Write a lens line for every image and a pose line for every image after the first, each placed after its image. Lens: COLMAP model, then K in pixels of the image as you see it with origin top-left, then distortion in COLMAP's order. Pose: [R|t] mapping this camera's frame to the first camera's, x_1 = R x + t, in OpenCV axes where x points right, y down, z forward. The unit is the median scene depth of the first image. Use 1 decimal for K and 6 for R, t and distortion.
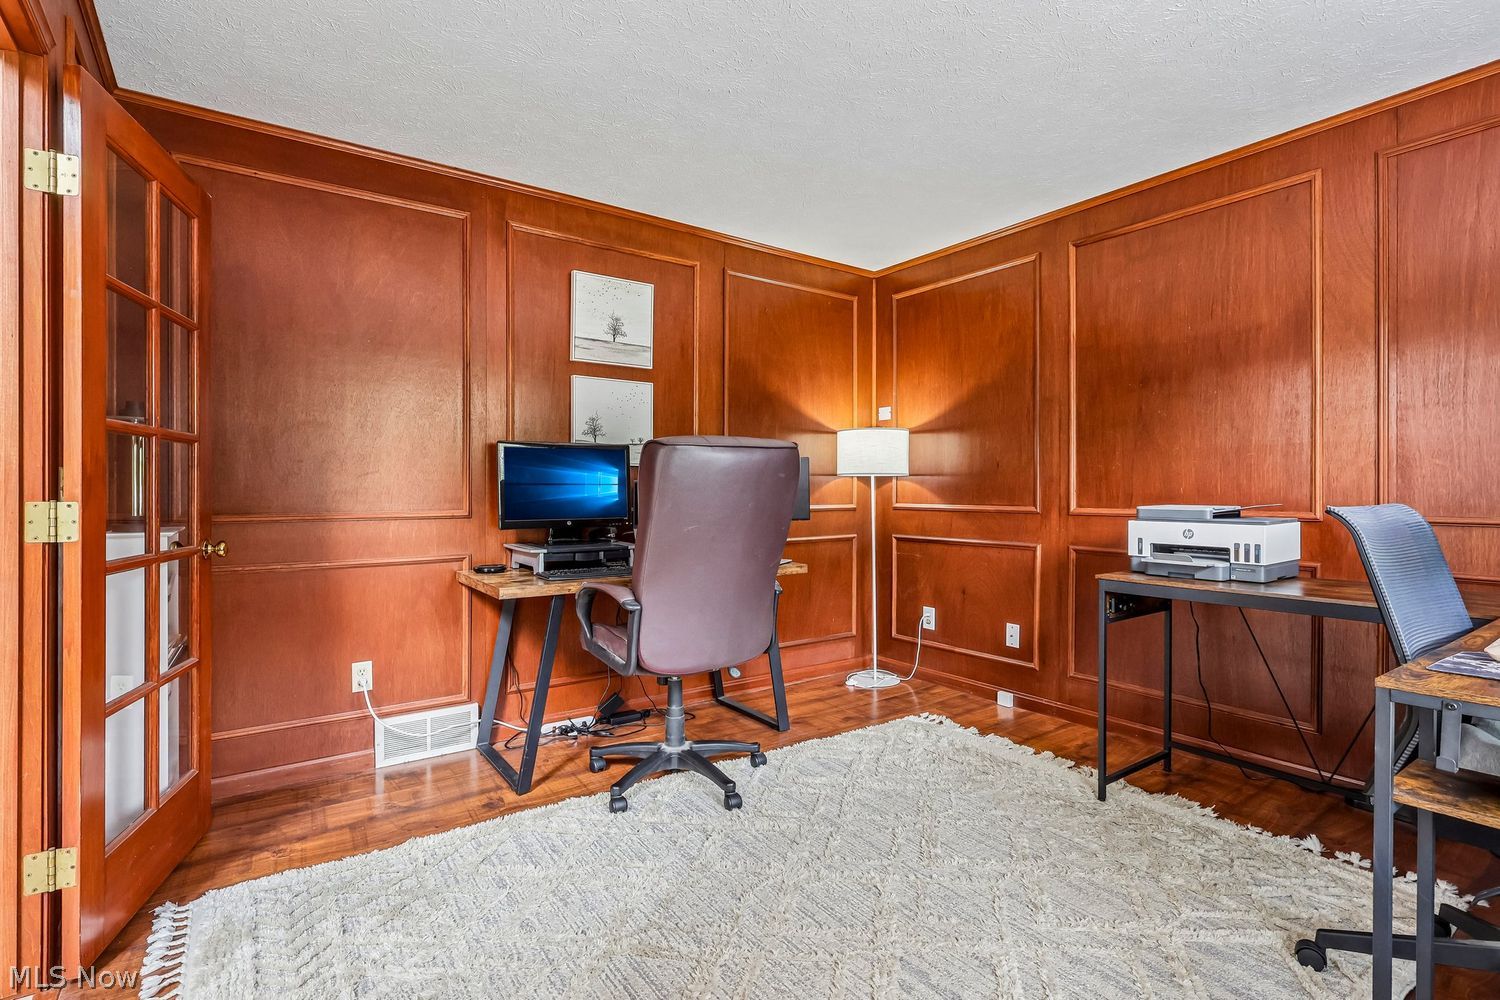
lens RADIAL K [[722.7, 0, 750.0], [0, 722.7, 500.0], [0, 0, 1]] dist [-0.004334, -0.000096]
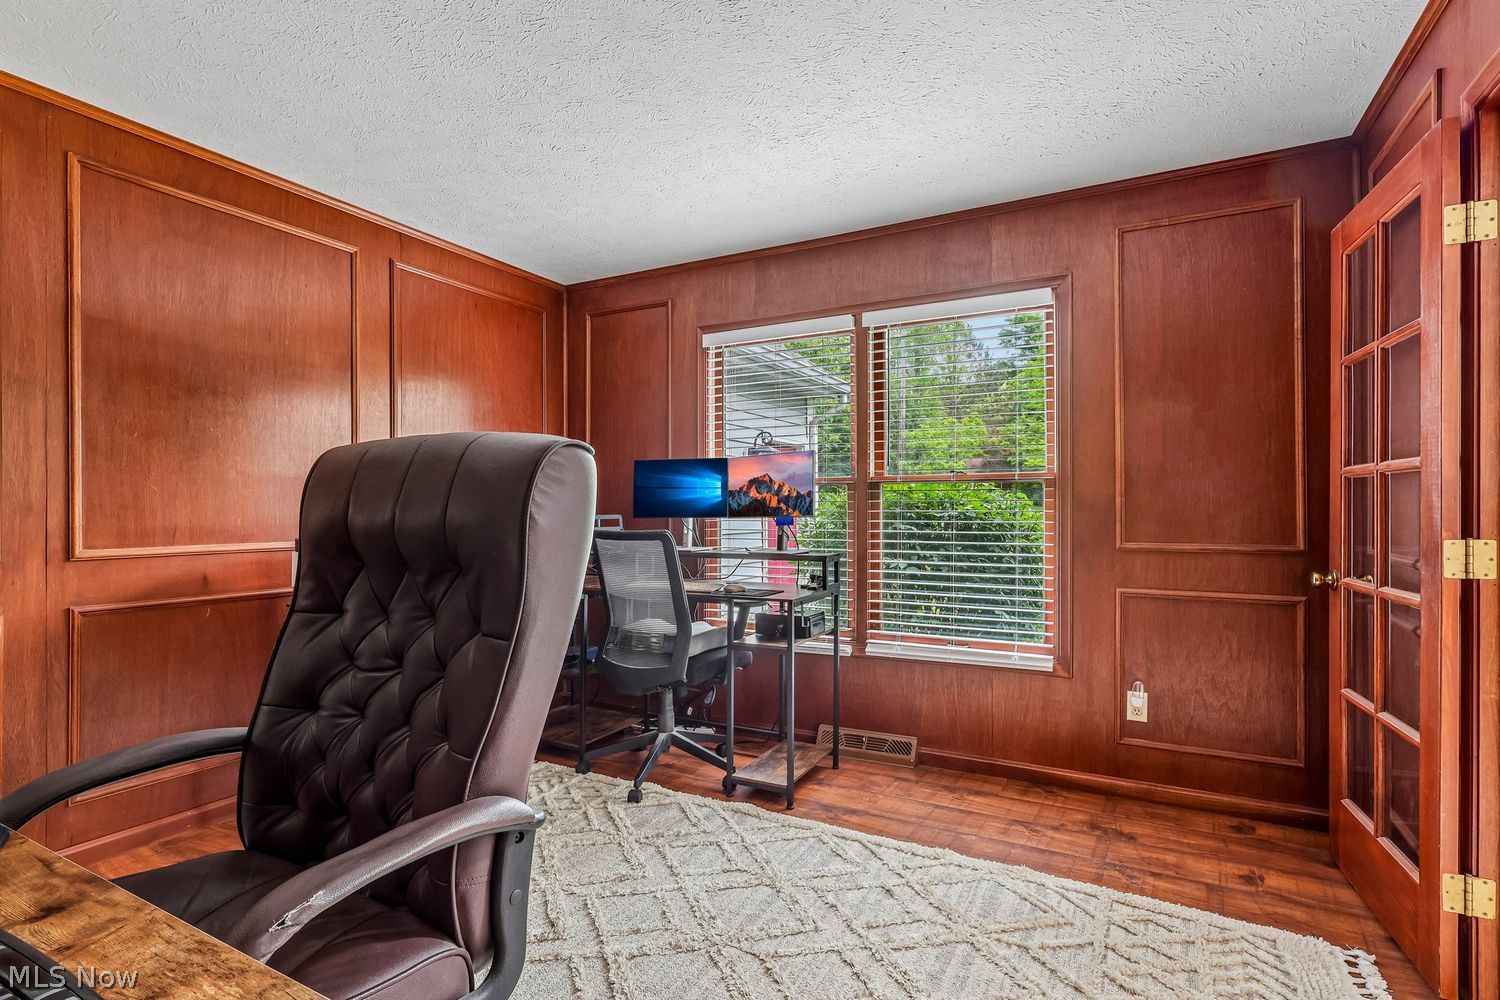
lens RADIAL K [[722.7, 0, 750.0], [0, 722.7, 500.0], [0, 0, 1]] dist [-0.004334, -0.000096]
pose [[-0.438917, 0.016152, 0.898382, -0.462610], [0.015903, 0.999821, -0.010206, -0.020454], [-0.898387, 0.009807, -0.439096, 0.794979]]
